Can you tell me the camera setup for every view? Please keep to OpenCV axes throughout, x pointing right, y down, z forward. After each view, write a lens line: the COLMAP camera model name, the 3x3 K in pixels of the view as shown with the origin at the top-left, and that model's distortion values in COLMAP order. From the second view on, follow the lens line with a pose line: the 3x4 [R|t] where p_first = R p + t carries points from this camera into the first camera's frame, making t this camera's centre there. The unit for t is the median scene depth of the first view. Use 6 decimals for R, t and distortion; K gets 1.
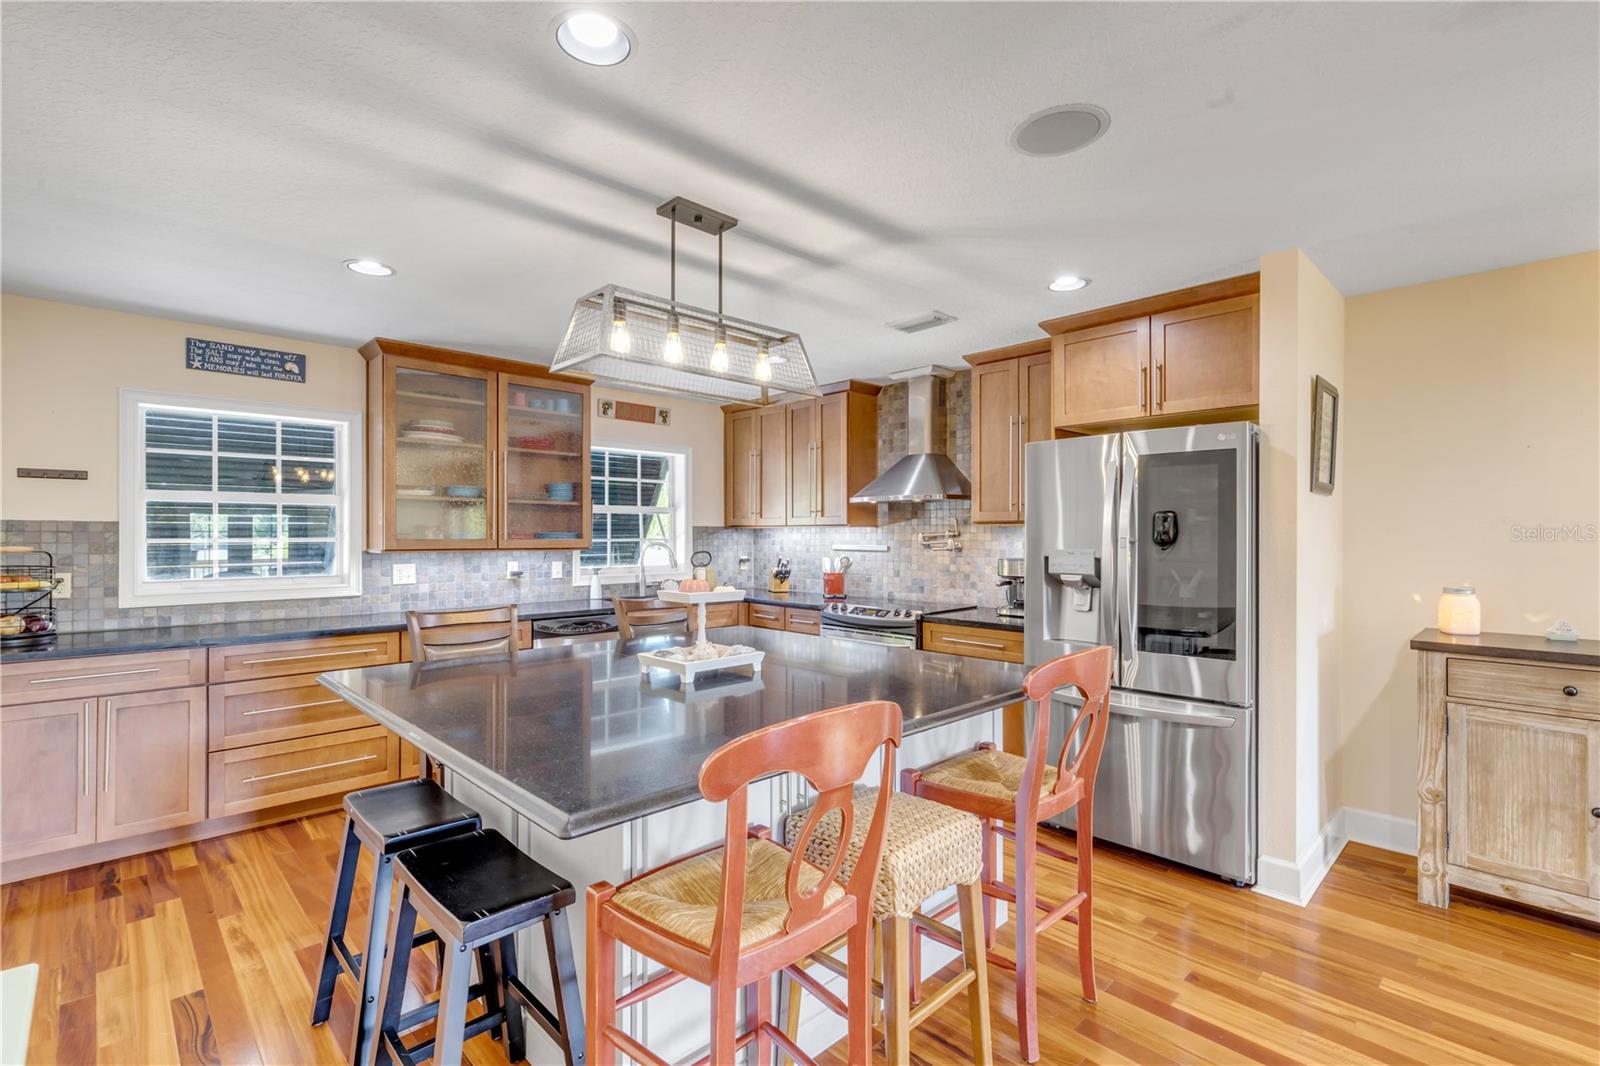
lens RADIAL K [[719.8, 0, 796.5], [0, 719.8, 534.6], [0, 0, 1]] dist [0.003450, -0.001502]
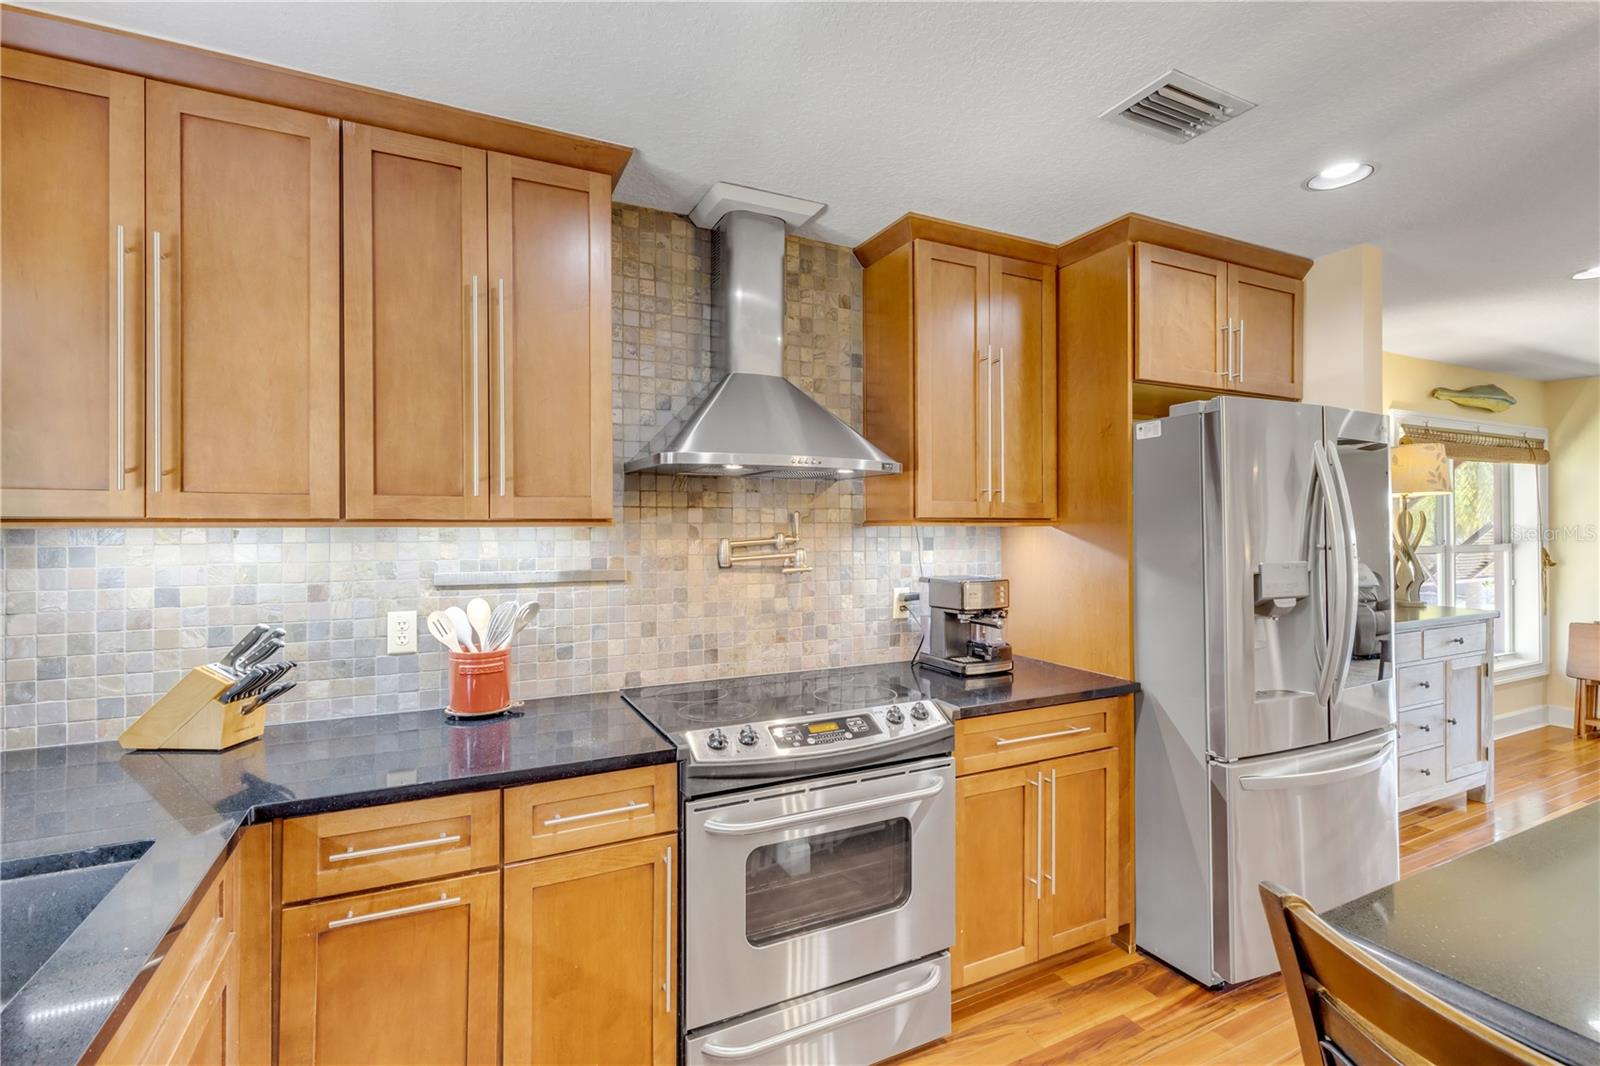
lens RADIAL K [[719.8, 0, 797.3], [0, 719.8, 527.3], [0, 0, 1]] dist [0.003450, -0.001502]
pose [[0.305138, 0.000938, 0.952308, -0.317225], [0.004758, 0.999986, -0.002509, -0.009931], [-0.952296, 0.005297, 0.305129, 0.934065]]
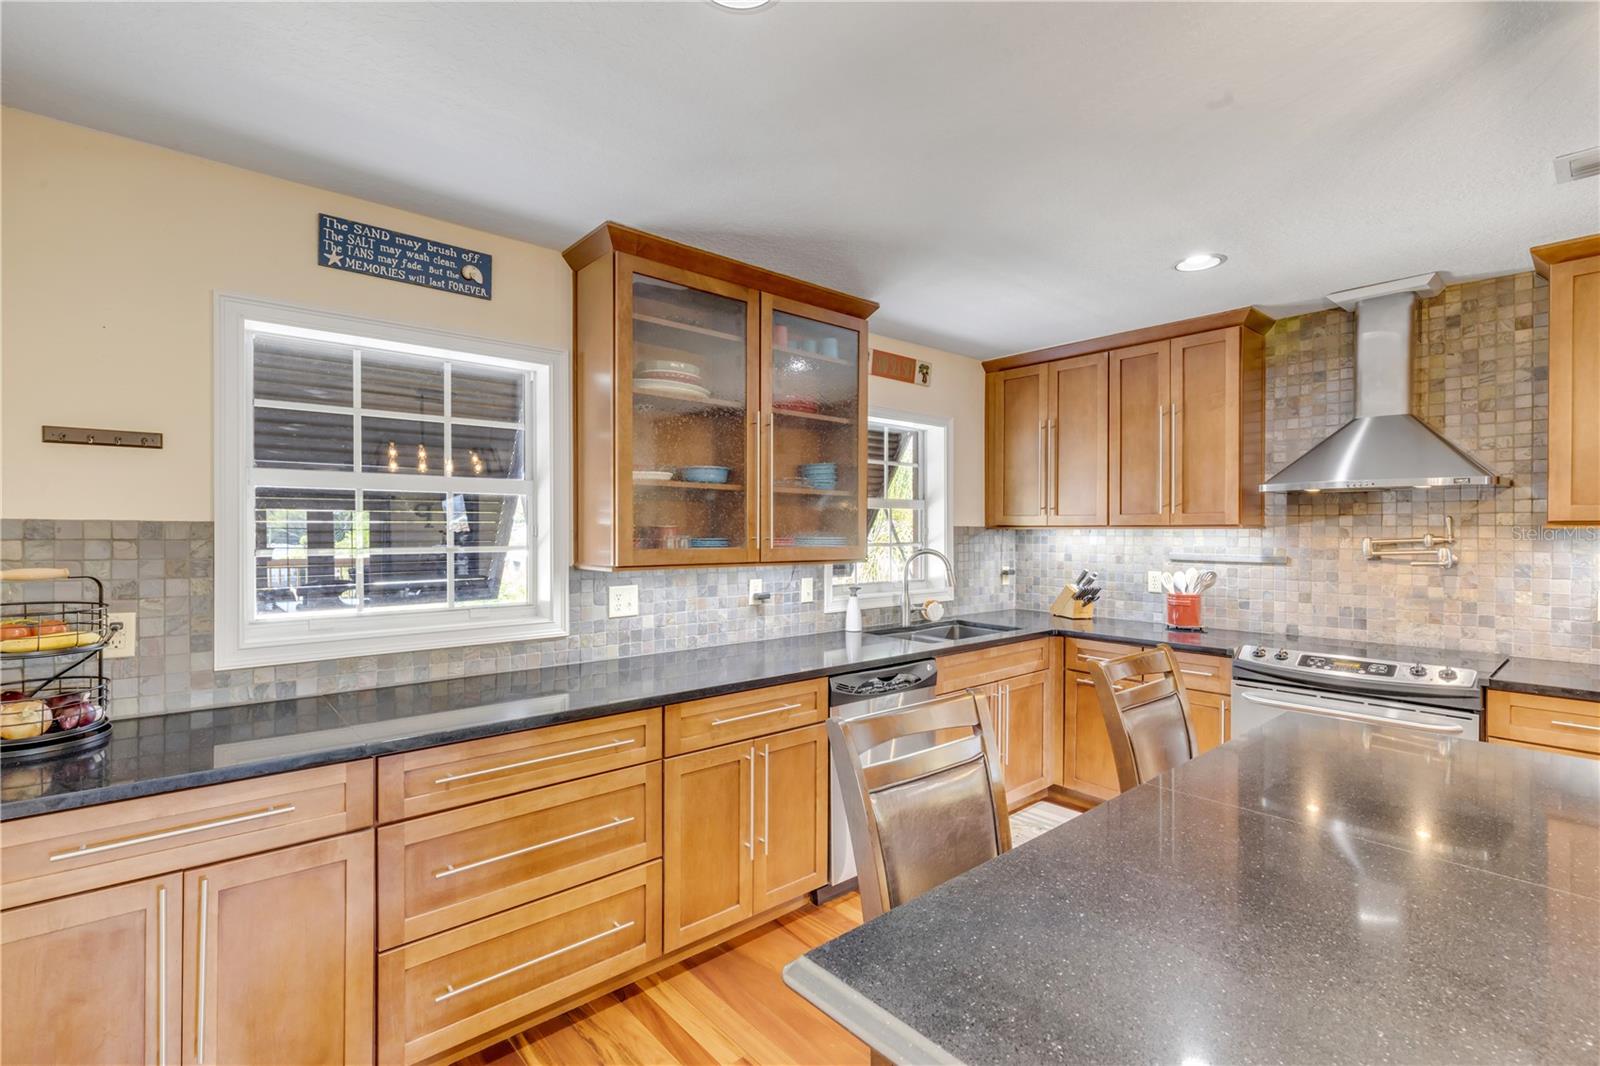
lens RADIAL K [[719.8, 0, 796.3], [0, 719.8, 535.0], [0, 0, 1]] dist [0.003450, -0.001502]
pose [[0.998503, 0.001512, -0.054667, -0.360364], [-0.001211, 0.999984, 0.005552, -0.009158], [0.054674, -0.005478, 0.998489, 0.365644]]
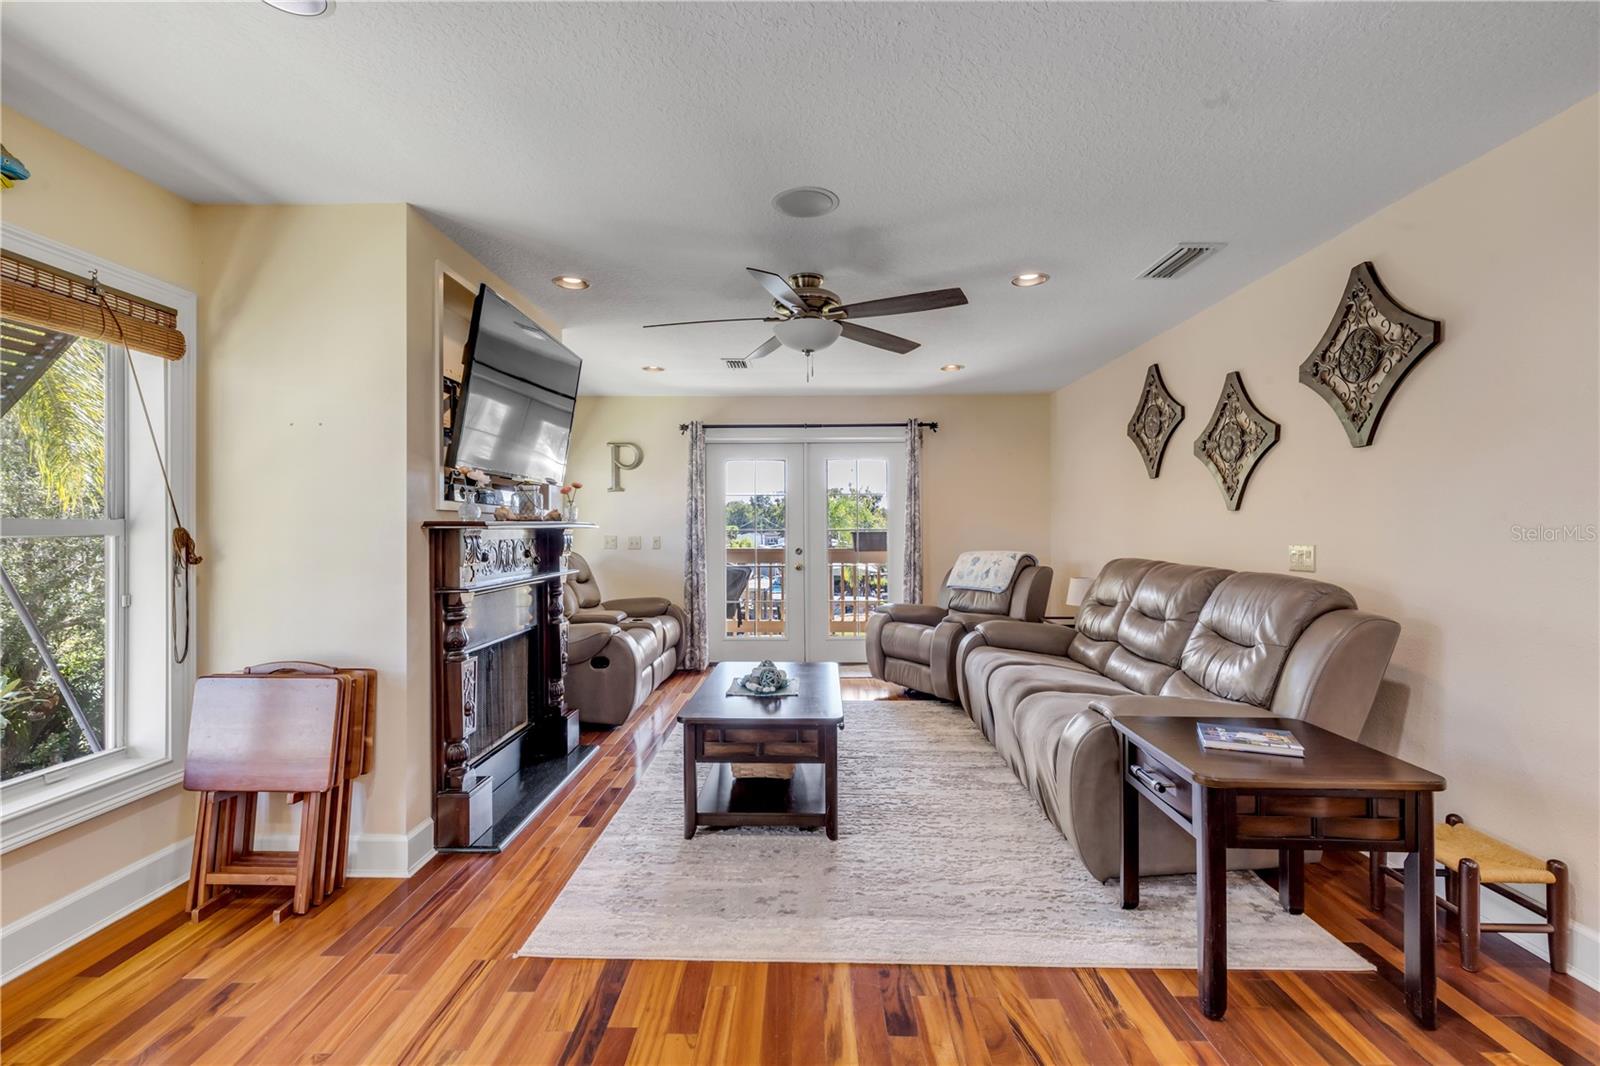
lens RADIAL K [[719.8, 0, 795.9], [0, 719.8, 525.3], [0, 0, 1]] dist [0.003450, -0.001502]
pose [[-0.708848, 0.005313, 0.705341, 0.424018], [0.002355, 0.999984, -0.005166, 0.029645], [-0.705357, -0.002001, -0.708849, 0.178671]]
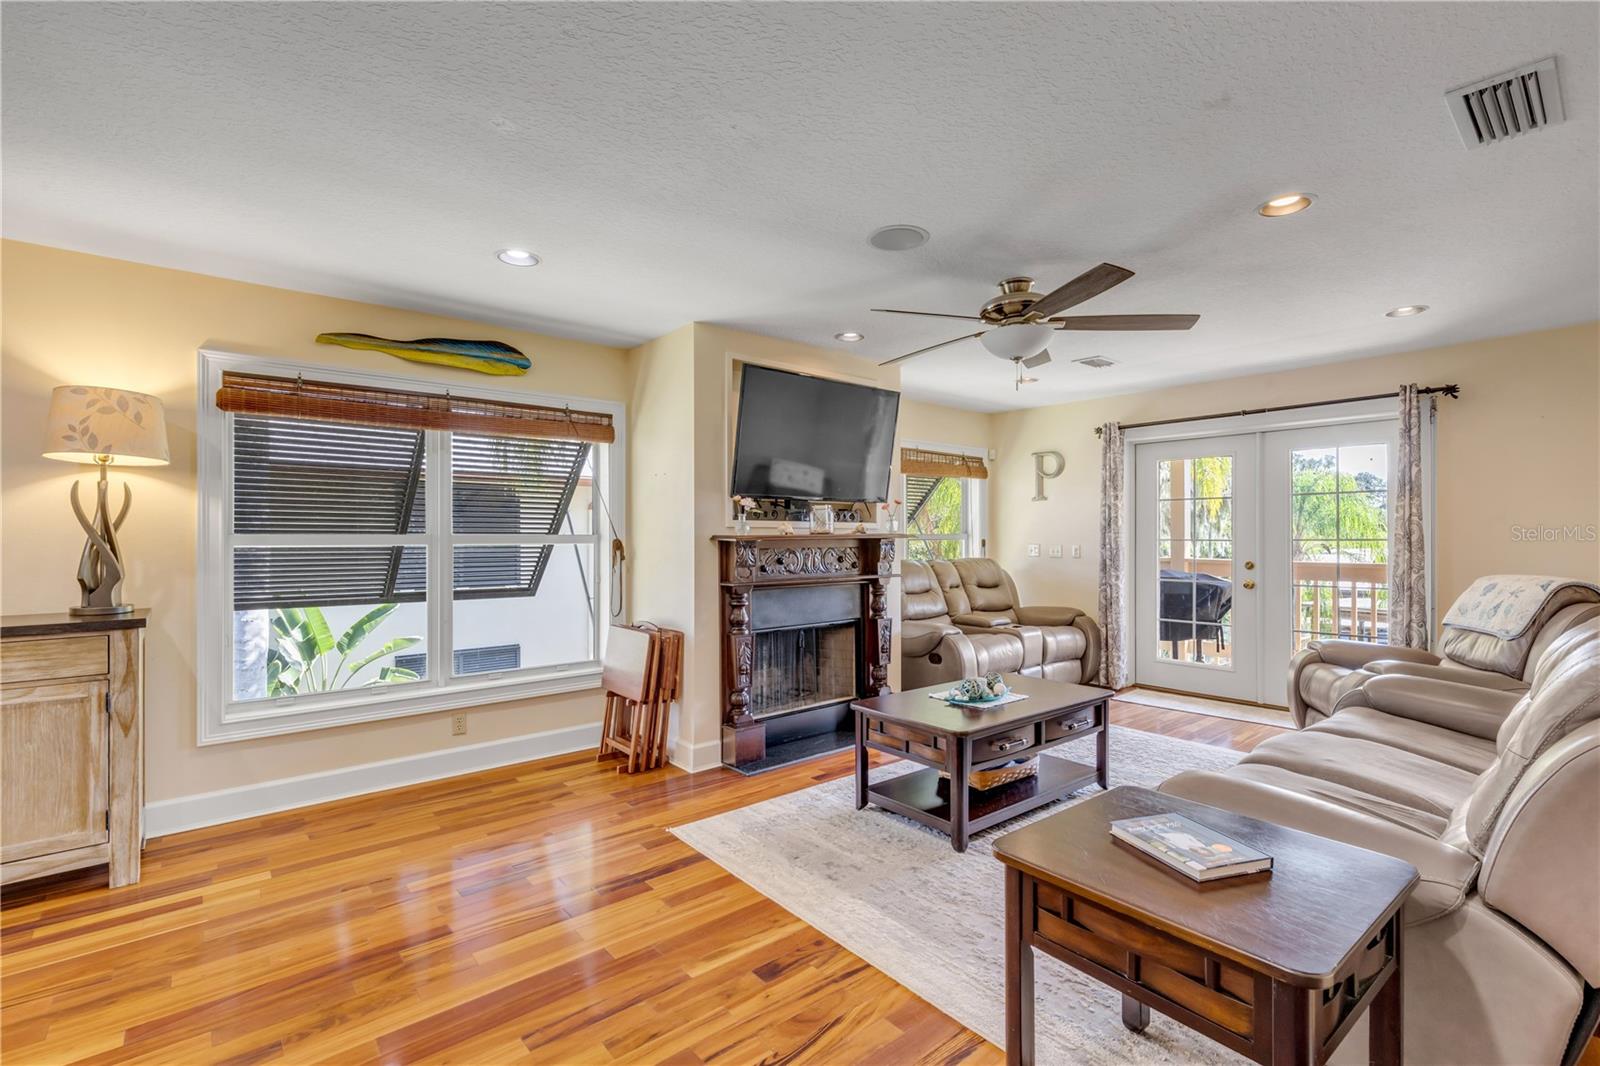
lens RADIAL K [[719.8, 0, 796.4], [0, 719.8, 534.4], [0, 0, 1]] dist [0.003450, -0.001502]
pose [[0.067293, -0.001390, 0.997732, 0.184991], [0.001487, 0.999998, 0.001293, 0.019559], [-0.997732, 0.001396, 0.067295, -0.221544]]
